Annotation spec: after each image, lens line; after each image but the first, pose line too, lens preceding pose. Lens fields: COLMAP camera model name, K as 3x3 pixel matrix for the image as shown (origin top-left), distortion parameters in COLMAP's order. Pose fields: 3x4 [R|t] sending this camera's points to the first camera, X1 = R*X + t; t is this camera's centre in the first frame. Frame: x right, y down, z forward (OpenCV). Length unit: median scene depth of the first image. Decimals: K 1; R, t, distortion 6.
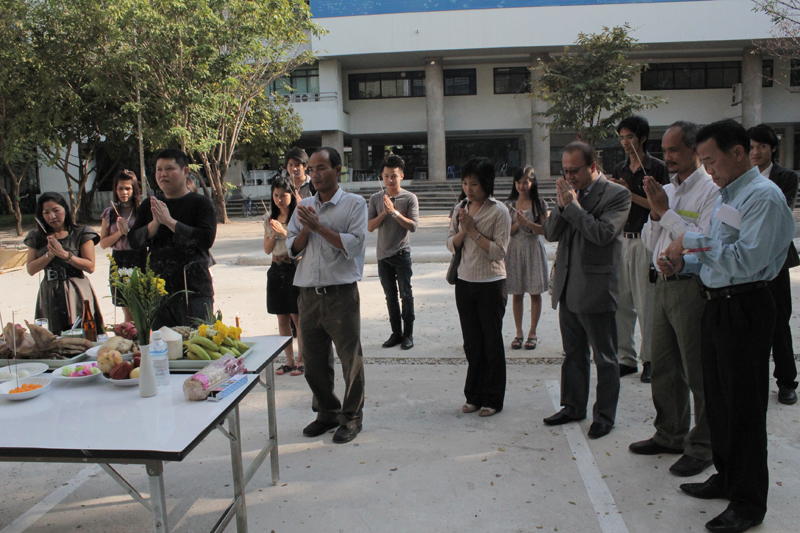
lens RADIAL K [[820.5, 0, 400.0], [0, 820.5, 266.5], [0, 0, 1]] dist [0.007394, 0.022721]
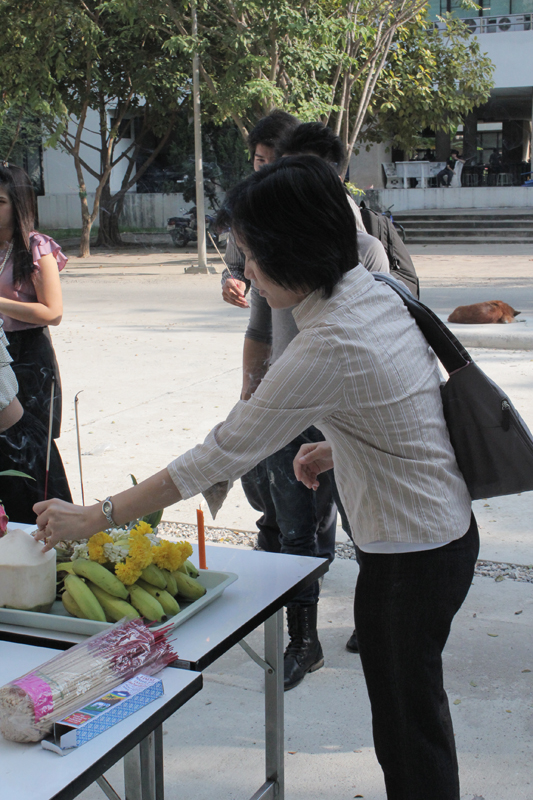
lens RADIAL K [[1232.2, 0, 266.5], [0, 1232.2, 400.0], [0, 0, 1]] dist [0.012925, 0.018133]
pose [[0.939651, 0.083572, -0.331770, 0.026331], [-0.056490, 0.994296, 0.090469, -0.030887], [0.337438, -0.066268, 0.939012, 0.205724]]
